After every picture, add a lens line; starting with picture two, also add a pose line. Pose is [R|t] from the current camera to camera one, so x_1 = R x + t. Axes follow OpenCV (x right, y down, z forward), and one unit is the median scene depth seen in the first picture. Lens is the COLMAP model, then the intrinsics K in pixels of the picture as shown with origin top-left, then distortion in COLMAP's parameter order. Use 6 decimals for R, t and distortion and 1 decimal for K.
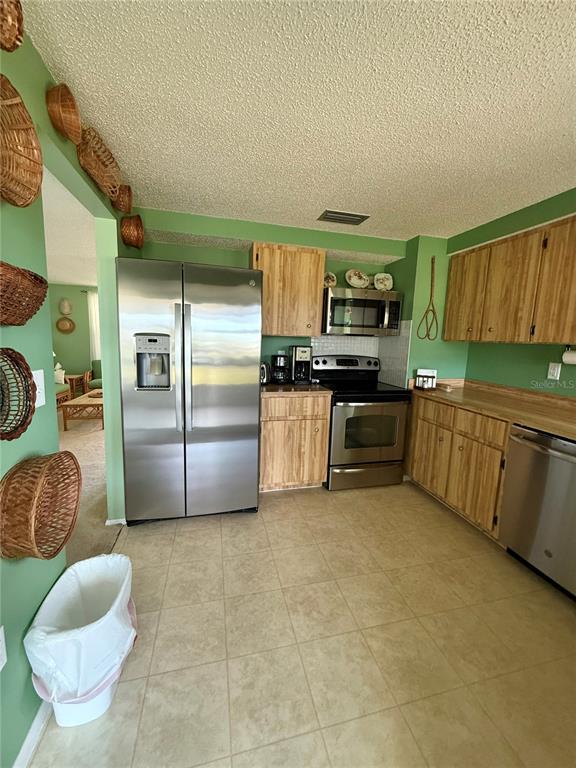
lens RADIAL K [[307.4, 0, 288.7], [0, 307.4, 382.3], [0, 0, 1]] dist [0.001203, -0.000077]
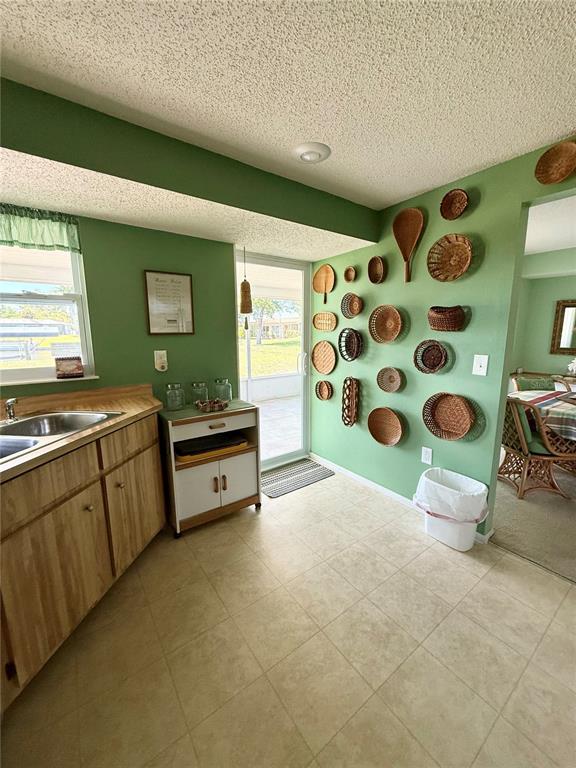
lens RADIAL K [[307.4, 0, 288.2], [0, 307.4, 382.5], [0, 0, 1]] dist [0.001203, -0.000077]
pose [[-0.924925, 0.035477, -0.378490, 0.457893], [-0.080925, 0.954440, 0.287221, -0.152292], [0.371436, 0.296287, -0.879915, 1.084319]]
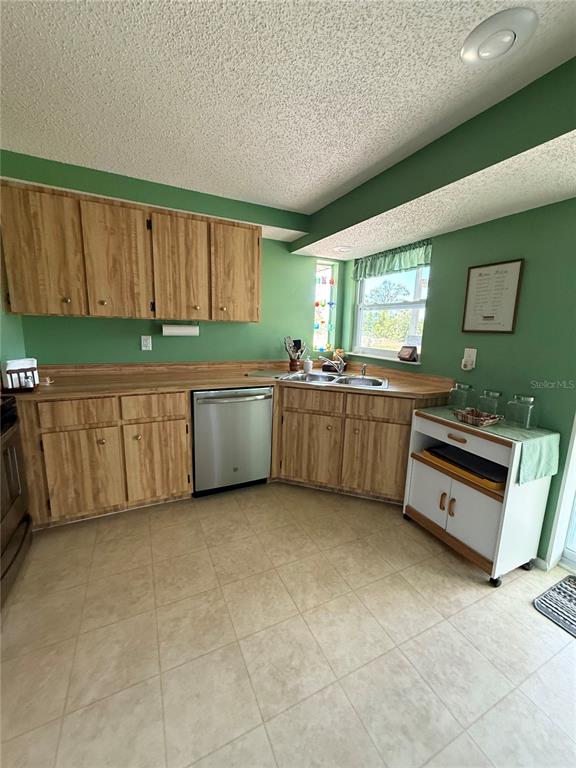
lens RADIAL K [[307.4, 0, 288.2], [0, 307.4, 382.2], [0, 0, 1]] dist [0.001203, -0.000077]
pose [[-0.208280, -0.213272, 0.954534, -0.382502], [0.105447, 0.965352, 0.238697, -0.118235], [-0.972368, 0.150369, -0.178574, 0.752918]]
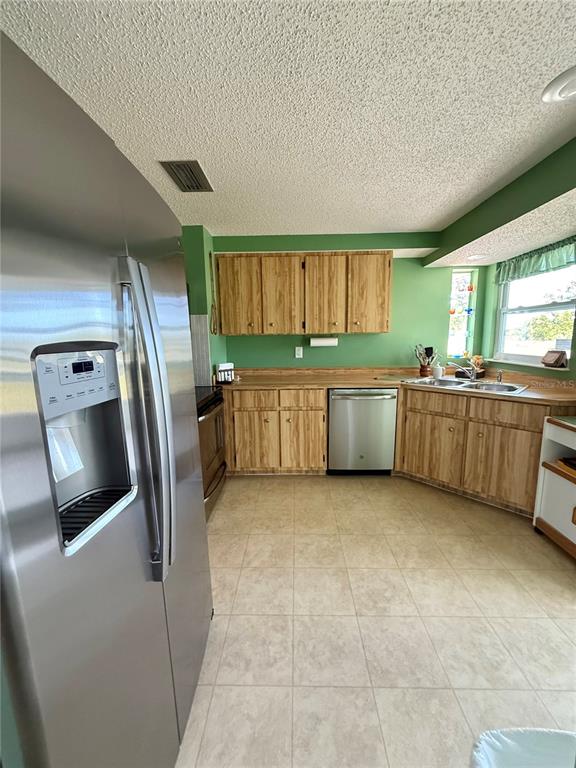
lens RADIAL K [[307.4, 0, 288.9], [0, 307.4, 382.4], [0, 0, 1]] dist [0.001203, -0.000077]
pose [[0.261842, -0.182480, 0.947702, -0.628616], [0.162128, 0.976324, 0.143196, -0.121382], [-0.951395, 0.116154, 0.285228, 0.669466]]
